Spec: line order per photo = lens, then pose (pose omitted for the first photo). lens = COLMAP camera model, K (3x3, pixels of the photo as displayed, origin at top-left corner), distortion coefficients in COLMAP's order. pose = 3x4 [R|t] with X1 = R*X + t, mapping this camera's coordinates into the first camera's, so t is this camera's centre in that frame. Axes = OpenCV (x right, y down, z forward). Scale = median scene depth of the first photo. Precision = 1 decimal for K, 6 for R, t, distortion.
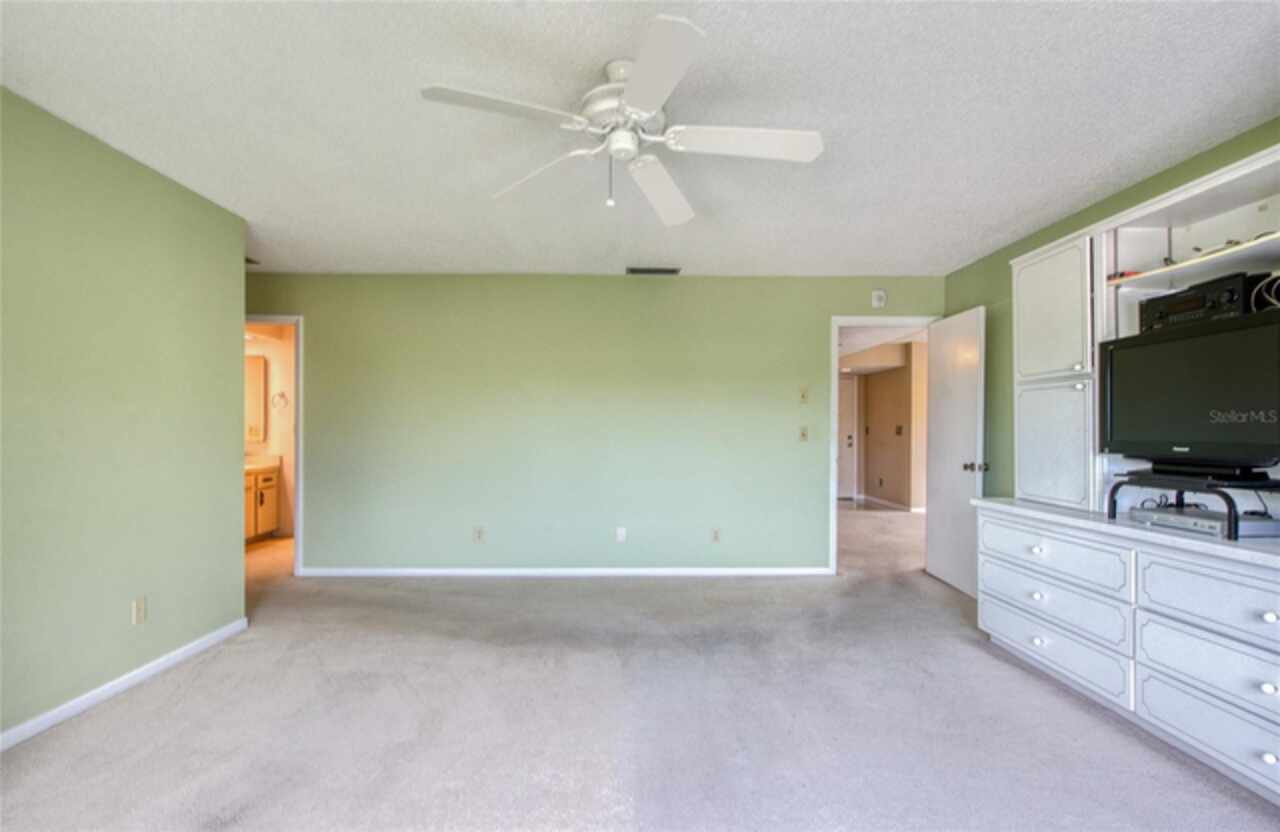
lens RADIAL K [[607.4, 0, 638.4], [0, 607.4, 419.1], [0, 0, 1]] dist [0.000027, -0.008559]
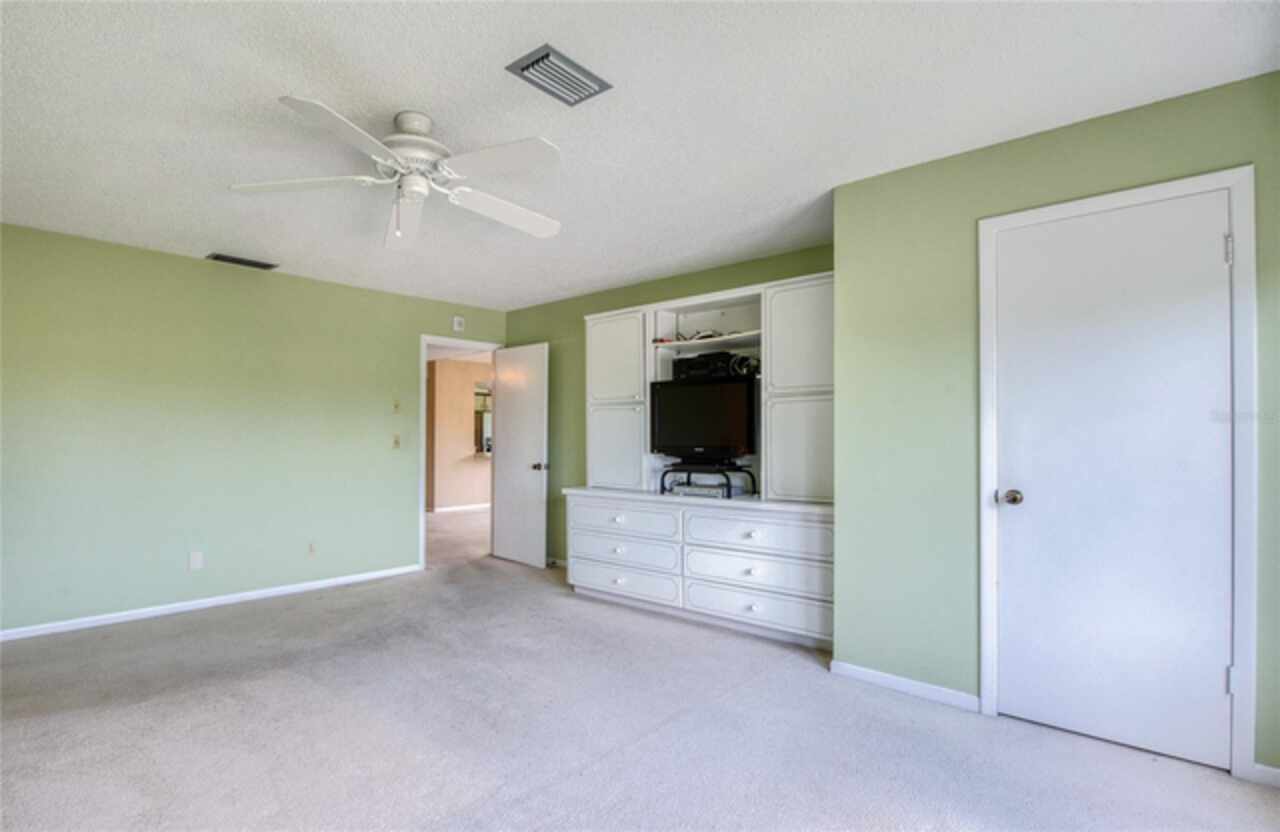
lens RADIAL K [[645.2, 0, 586.5], [0, 645.2, 420.7], [0, 0, 1]] dist [-0.002286, -0.013626]
pose [[0.703950, 0.015994, 0.710069, -0.524750], [-0.010938, 0.999872, -0.011678, -0.006008], [-0.710165, 0.000454, 0.704035, -0.055619]]
